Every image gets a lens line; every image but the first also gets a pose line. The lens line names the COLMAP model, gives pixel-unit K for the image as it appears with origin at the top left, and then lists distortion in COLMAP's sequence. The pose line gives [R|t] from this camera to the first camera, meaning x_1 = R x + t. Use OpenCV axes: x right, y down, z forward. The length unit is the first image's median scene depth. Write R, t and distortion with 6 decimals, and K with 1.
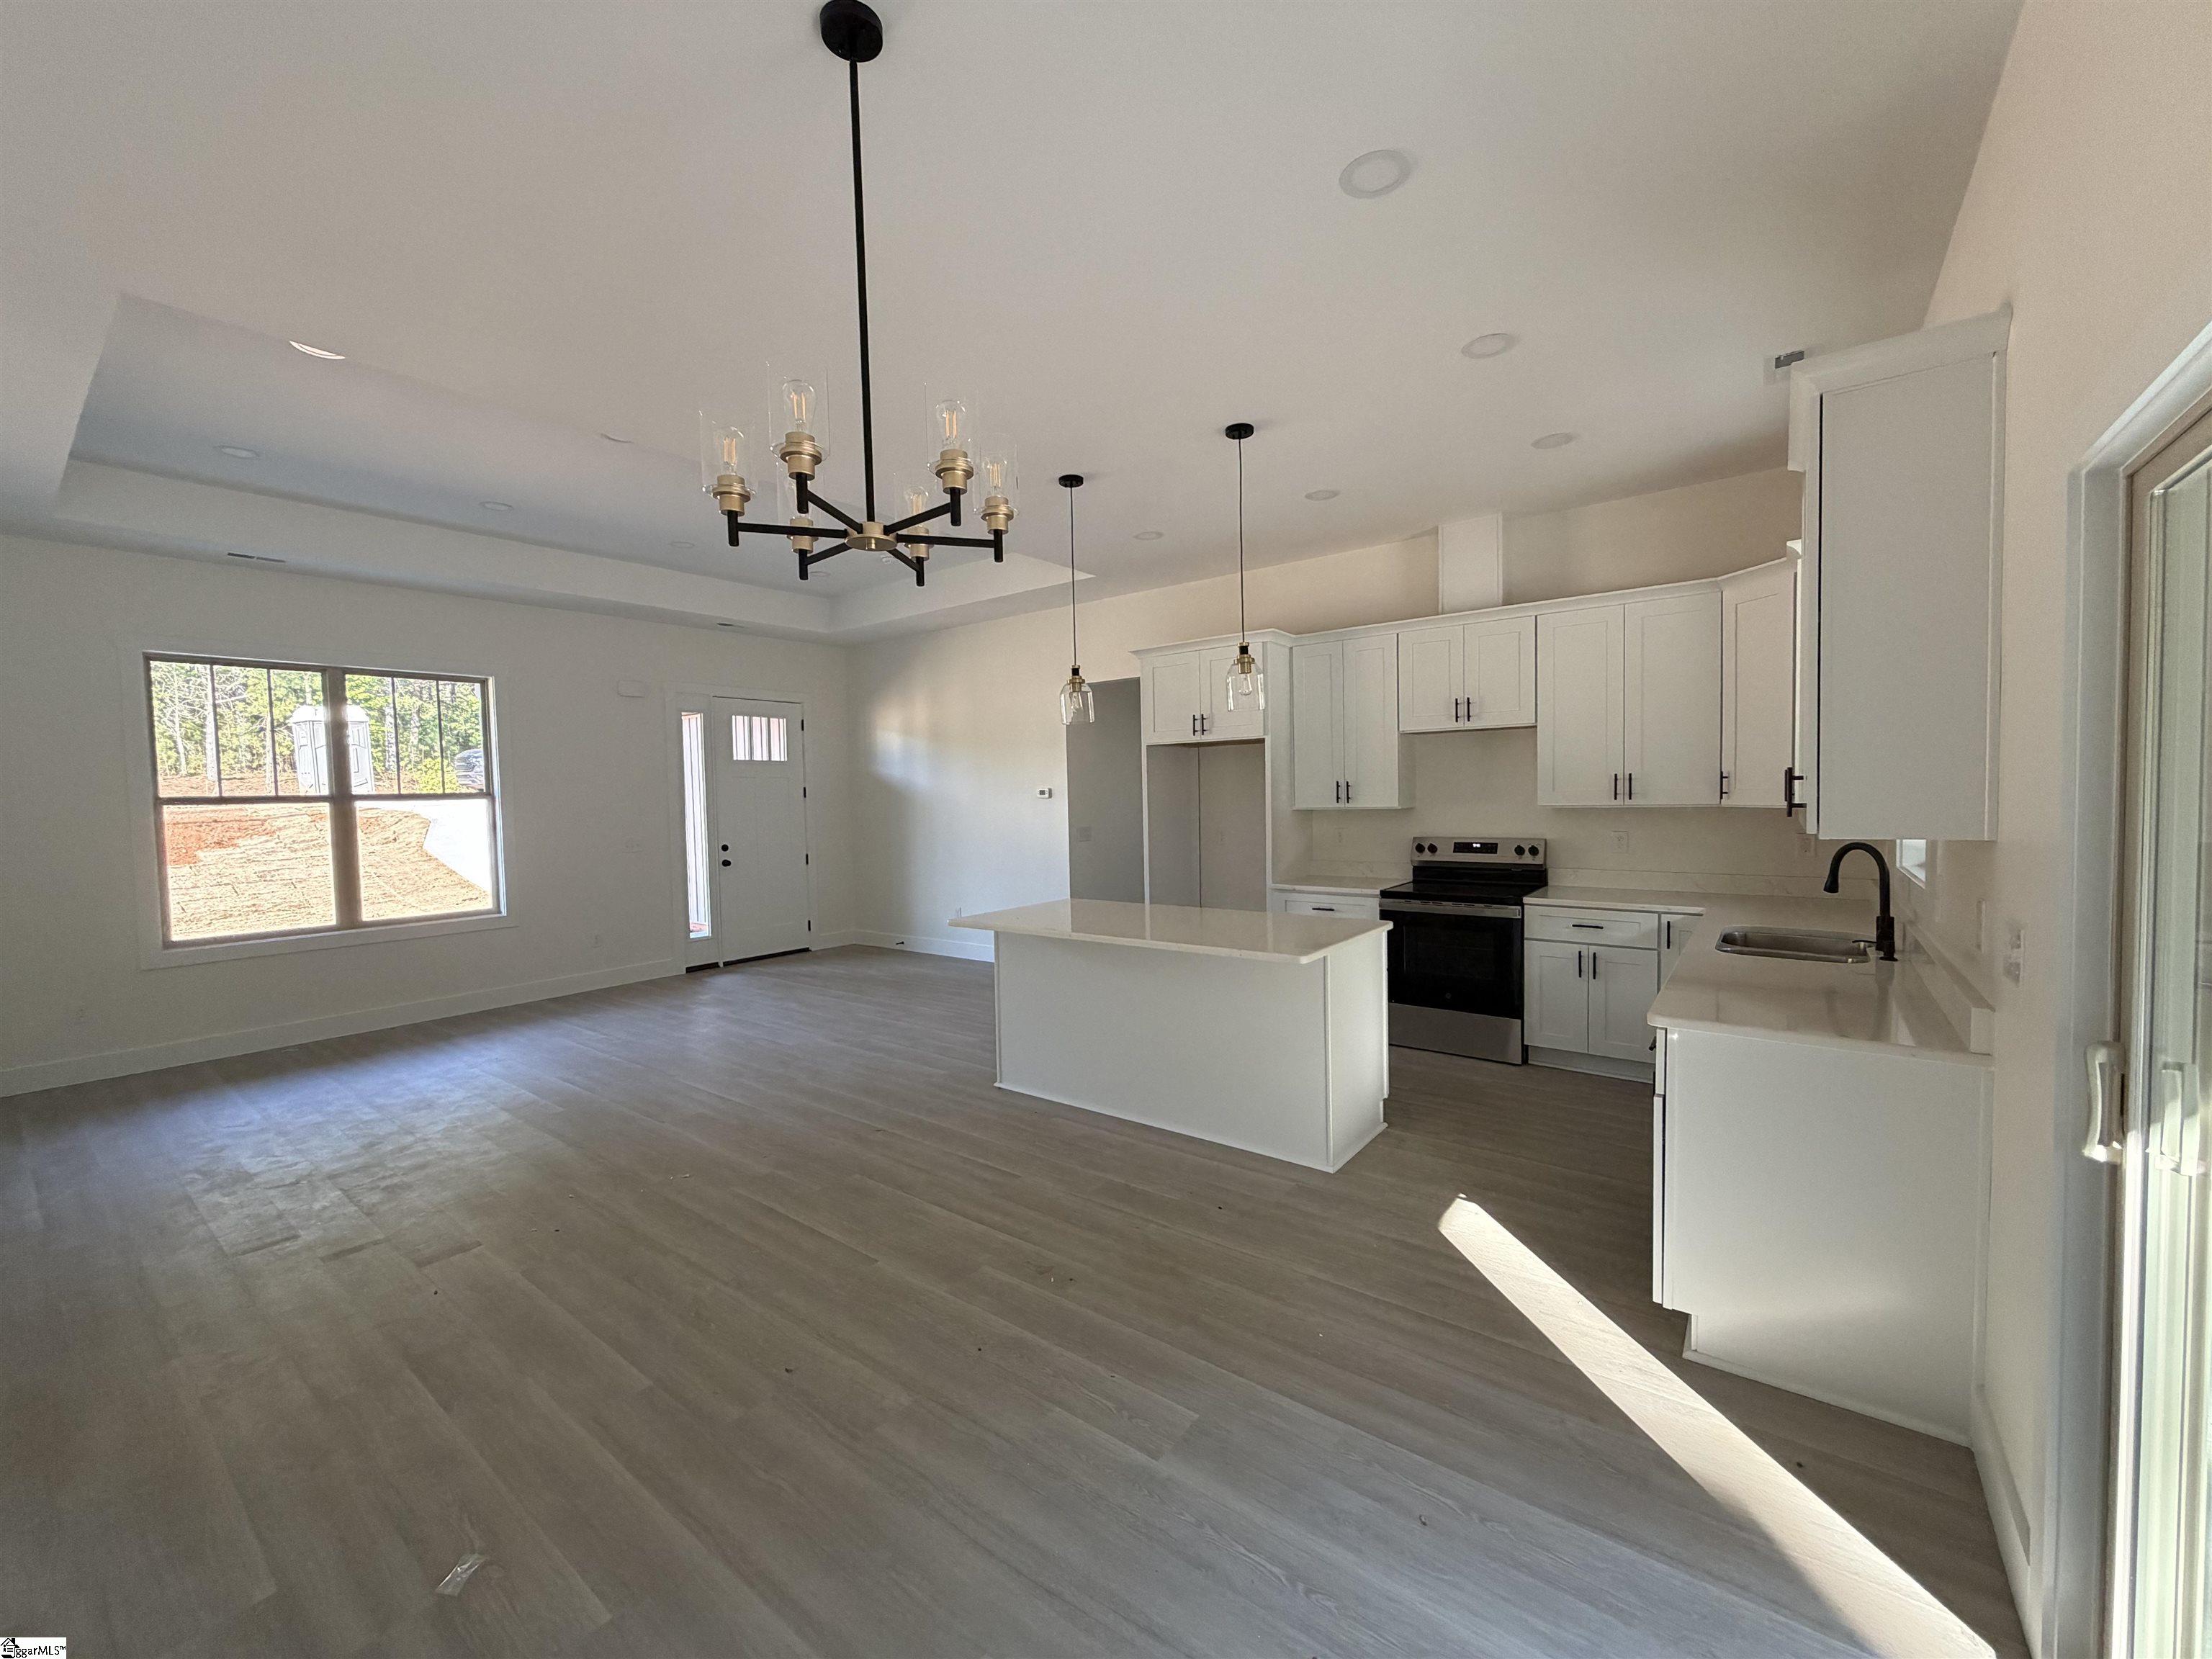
lens RADIAL K [[881.2, 0, 1099.7], [0, 881.2, 831.8], [0, 0, 1]] dist [-0.001533, 0.000953]
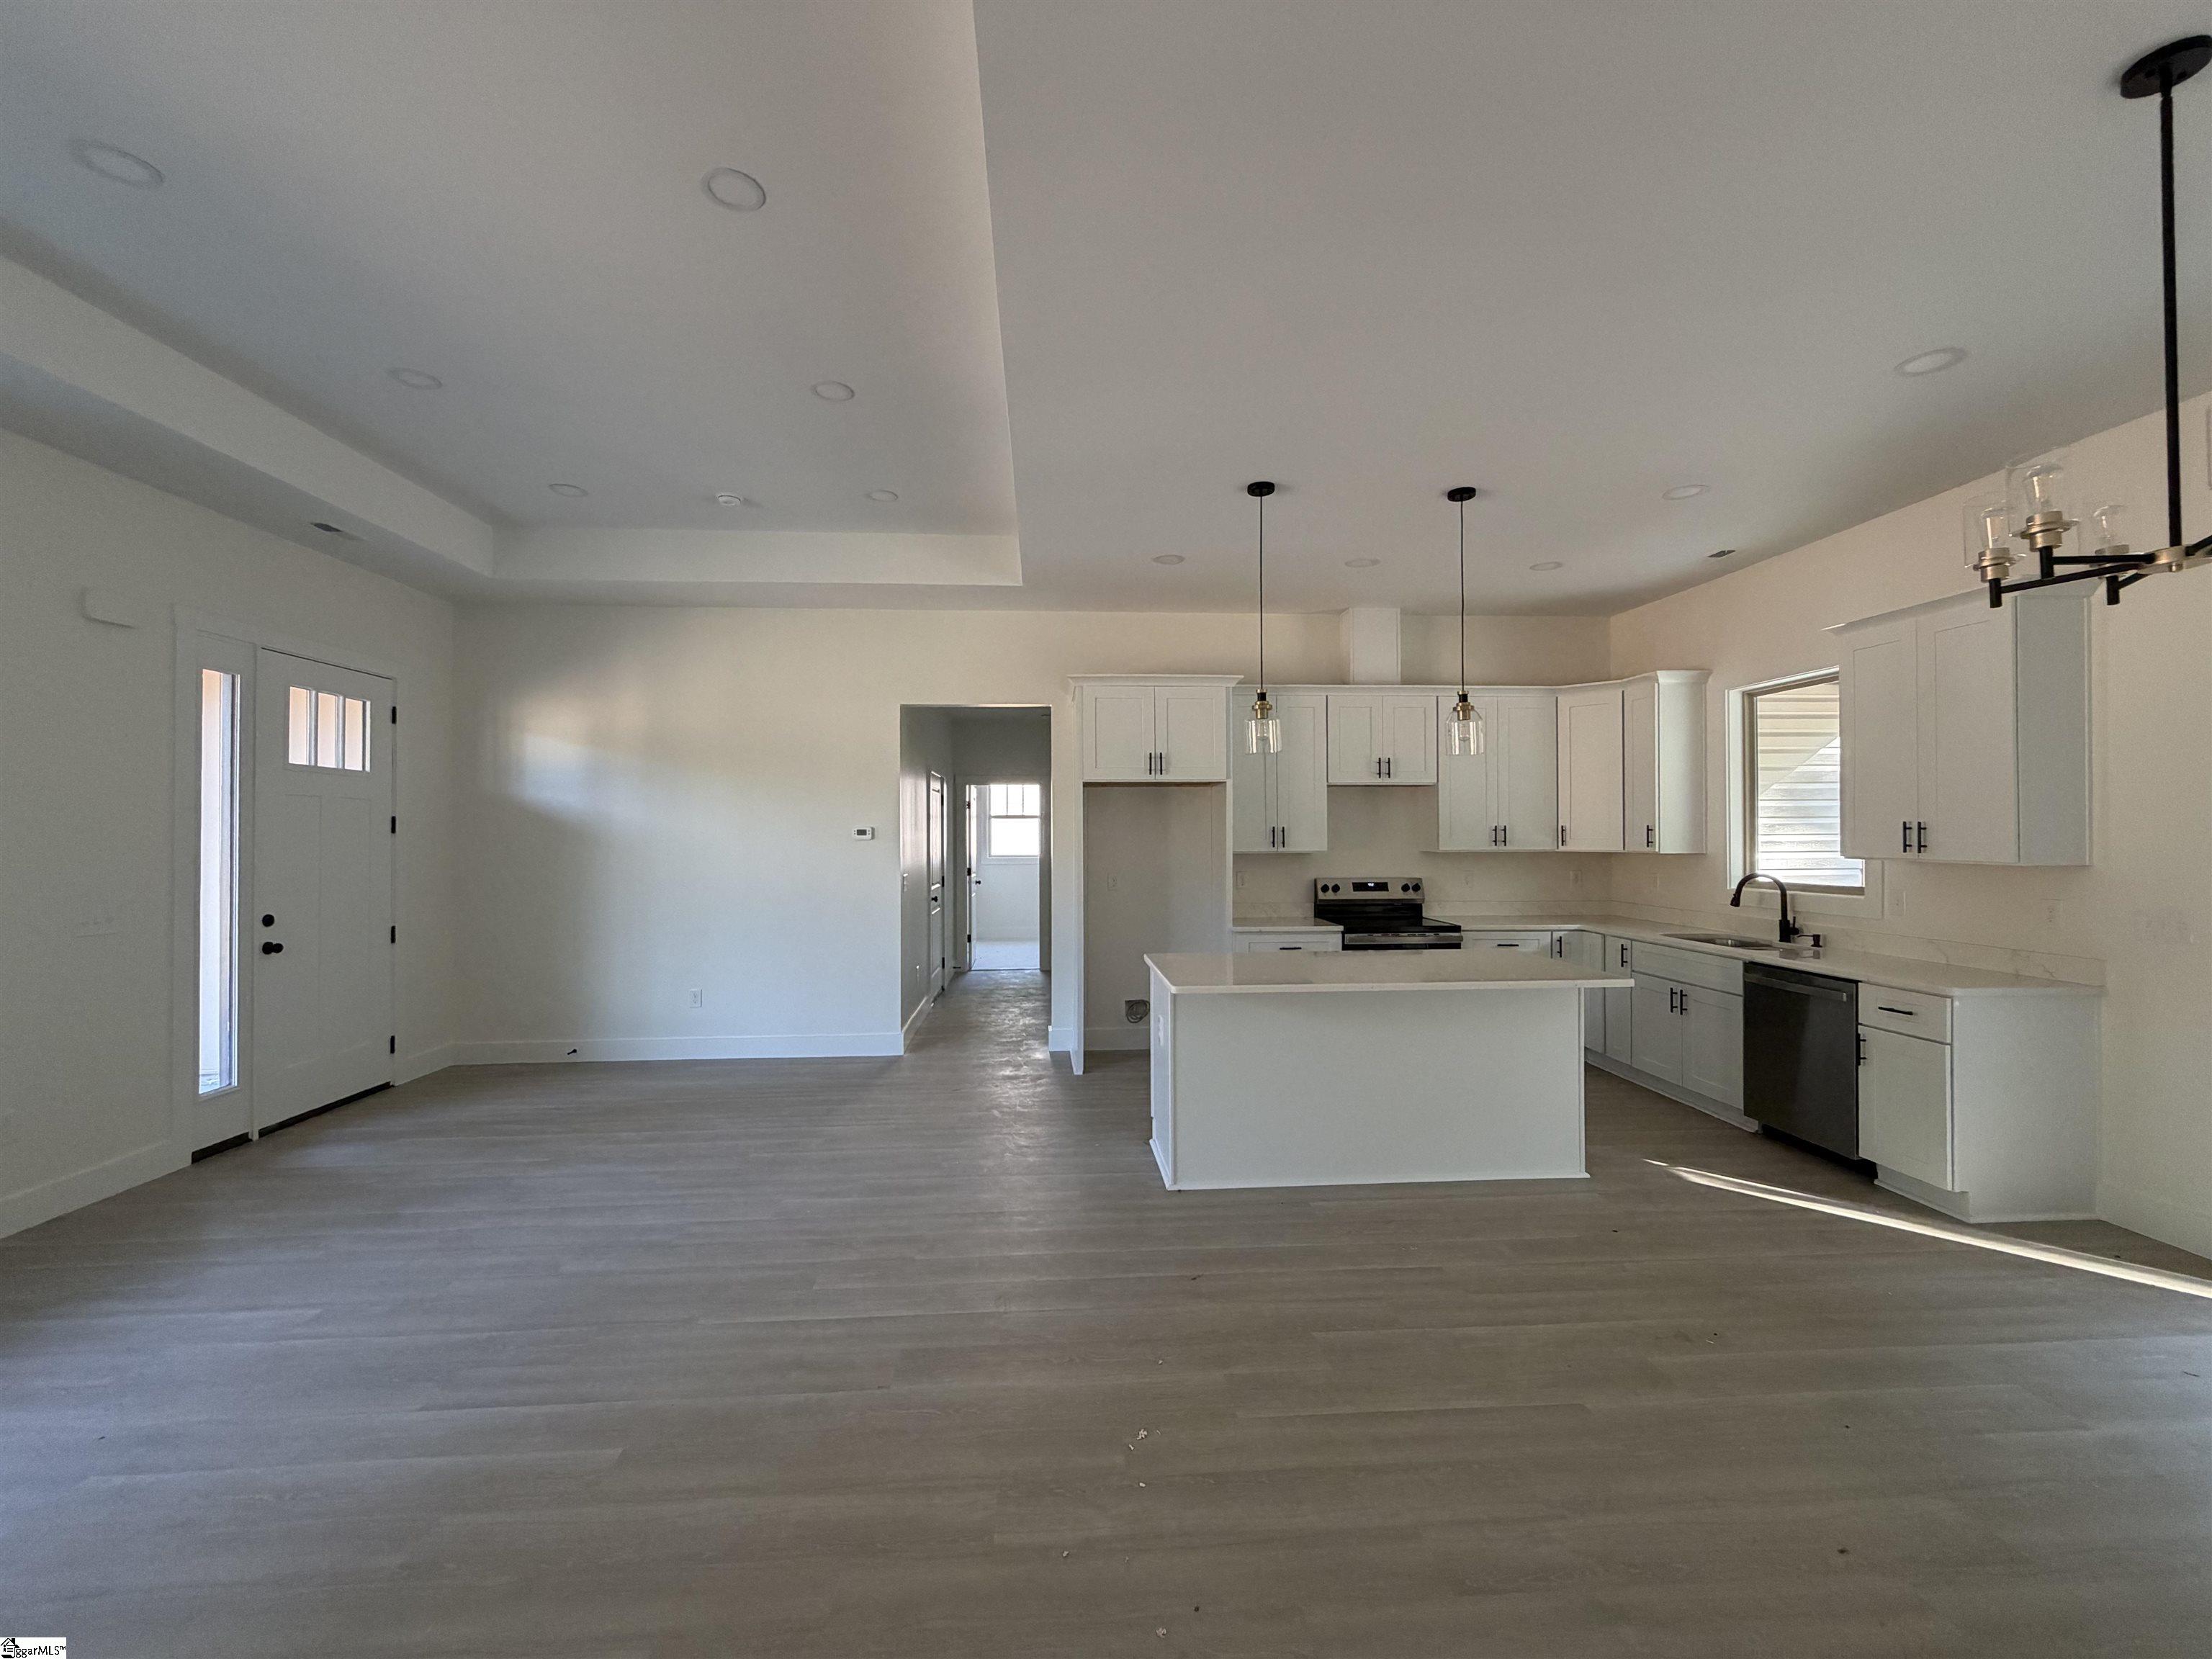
lens RADIAL K [[881.2, 0, 1099.7], [0, 881.2, 831.8], [0, 0, 1]] dist [-0.001533, 0.000953]
pose [[0.751334, 0.022347, 0.659544, -0.623172], [0.017127, 0.998430, -0.053339, 0.001838], [-0.659700, 0.051371, 0.749771, 0.368802]]
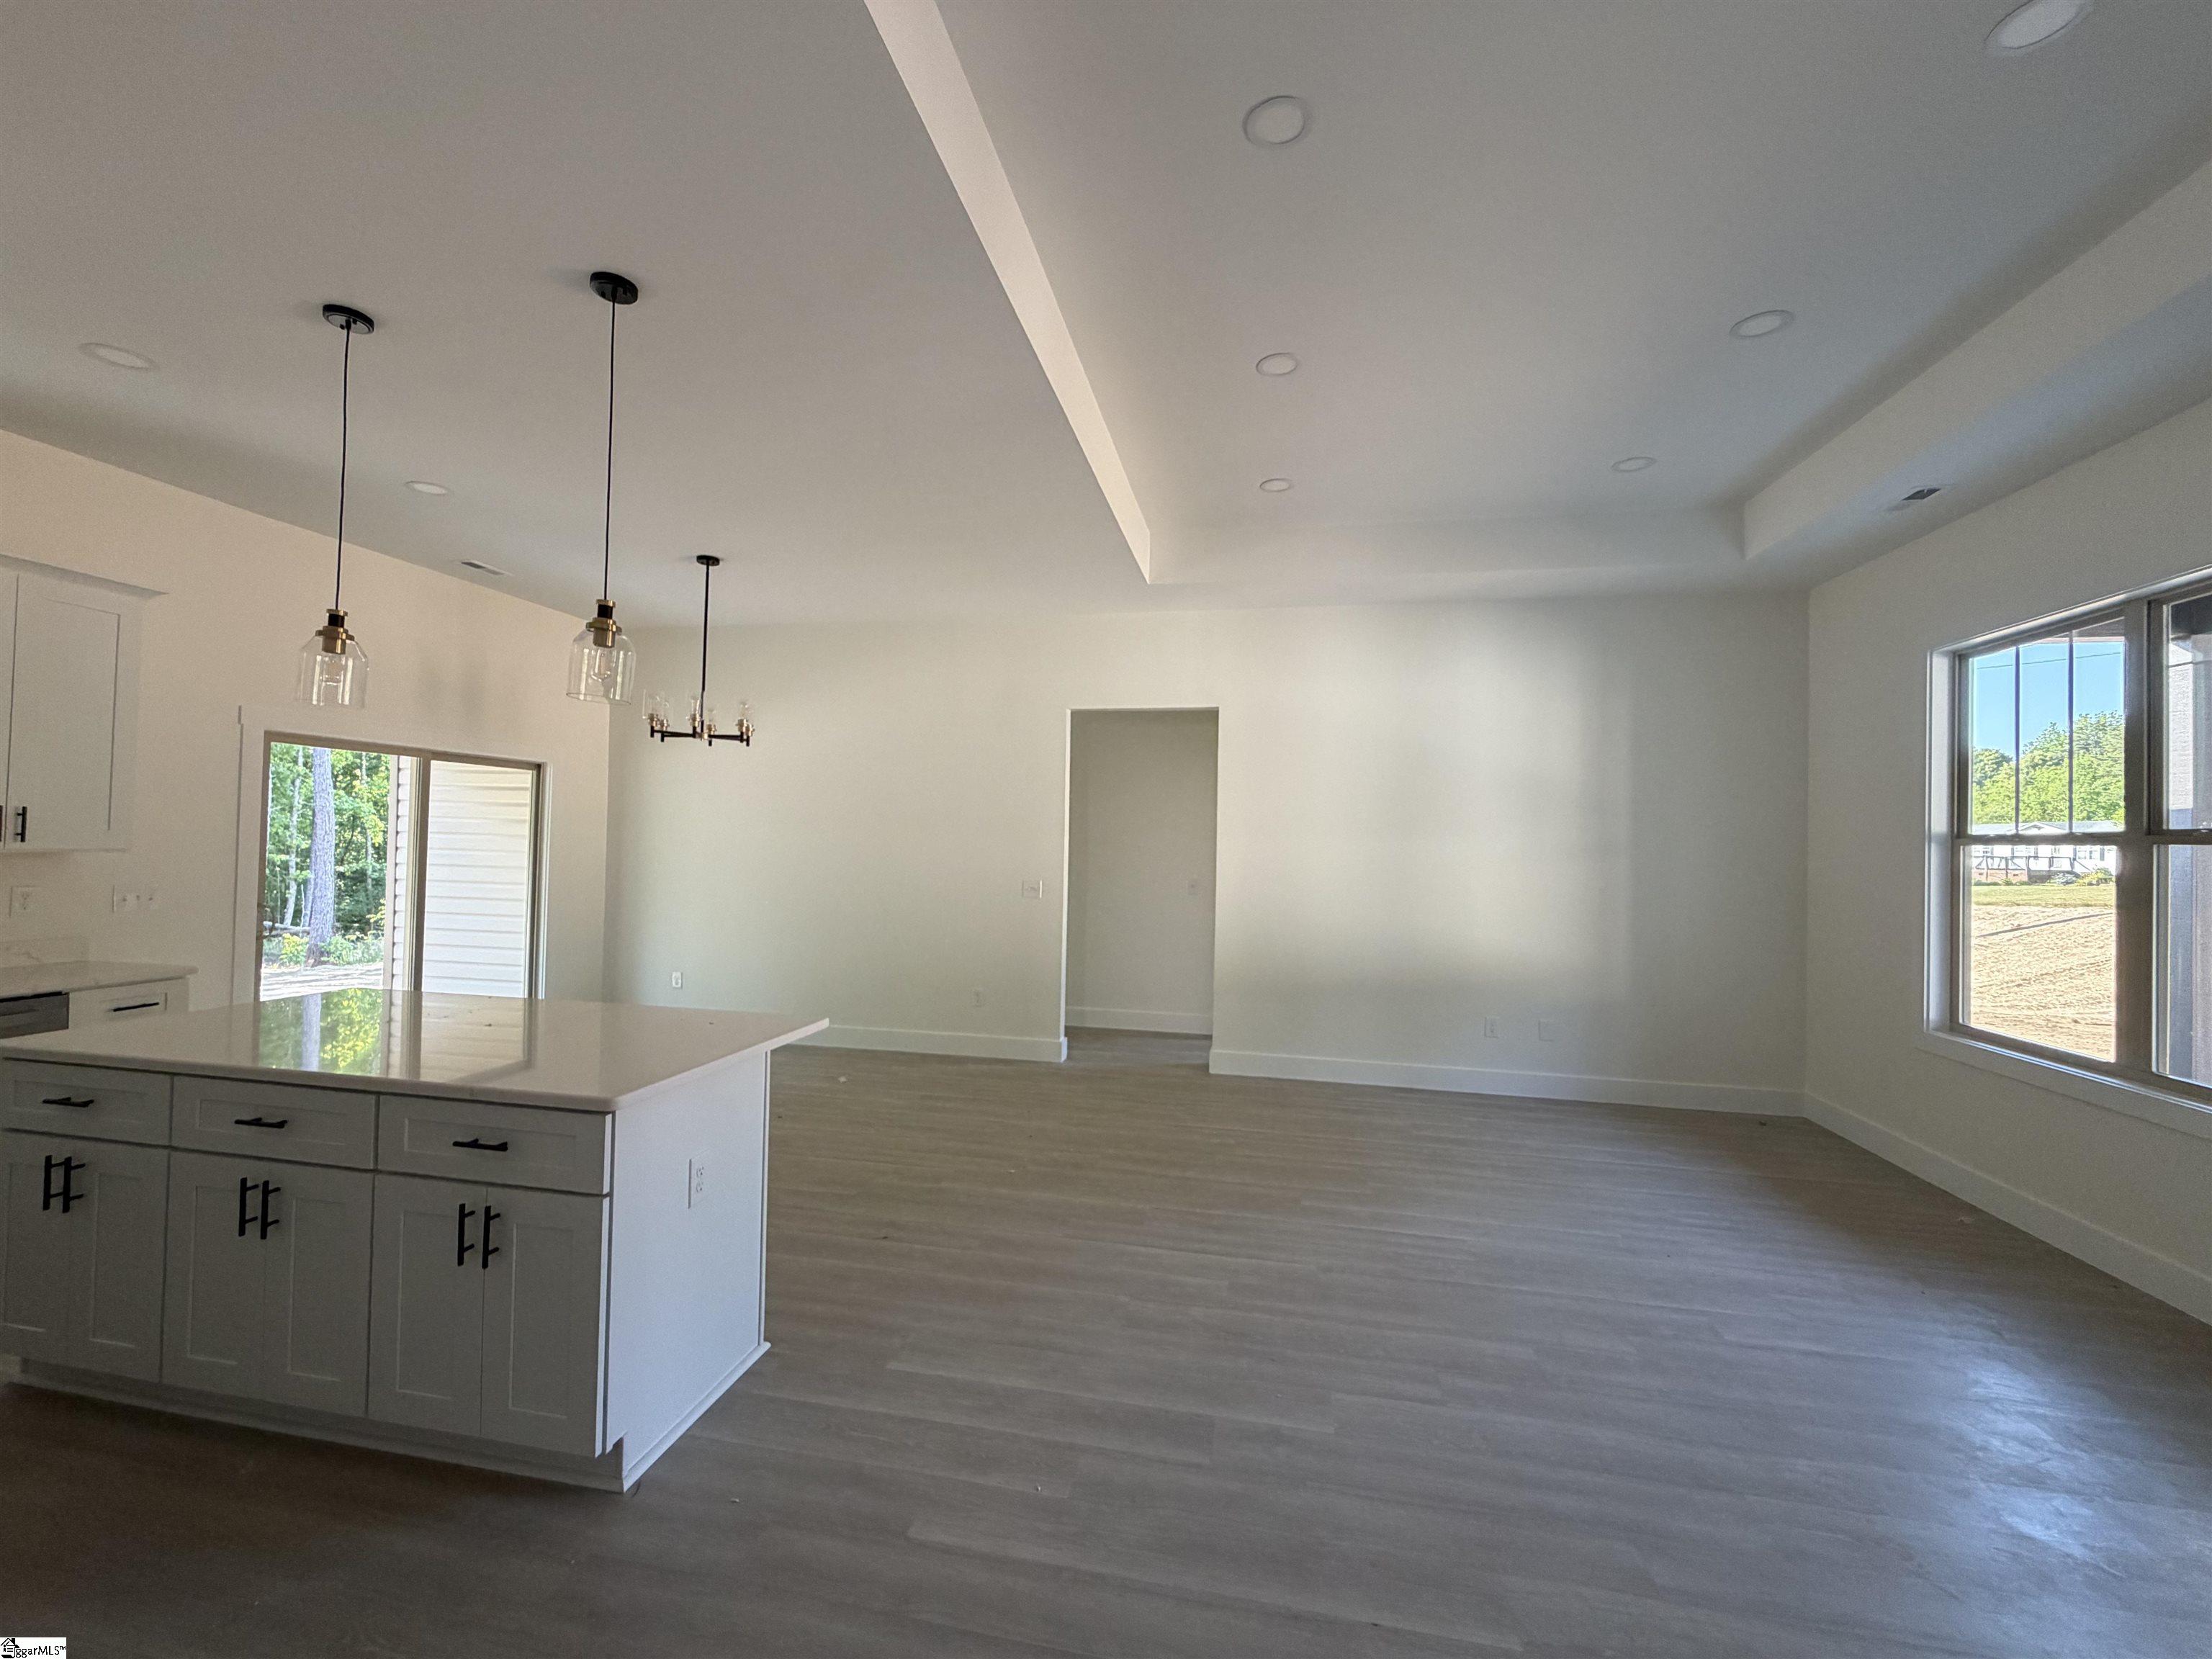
lens RADIAL K [[881.2, 0, 1102.4], [0, 881.2, 834.3], [0, 0, 1]] dist [0.000633, 0.000031]
pose [[-0.894625, -0.000795, -0.446818, -0.050035], [-0.021172, 0.998951, 0.040614, -0.056626], [0.446317, 0.045794, -0.893703, 1.392974]]
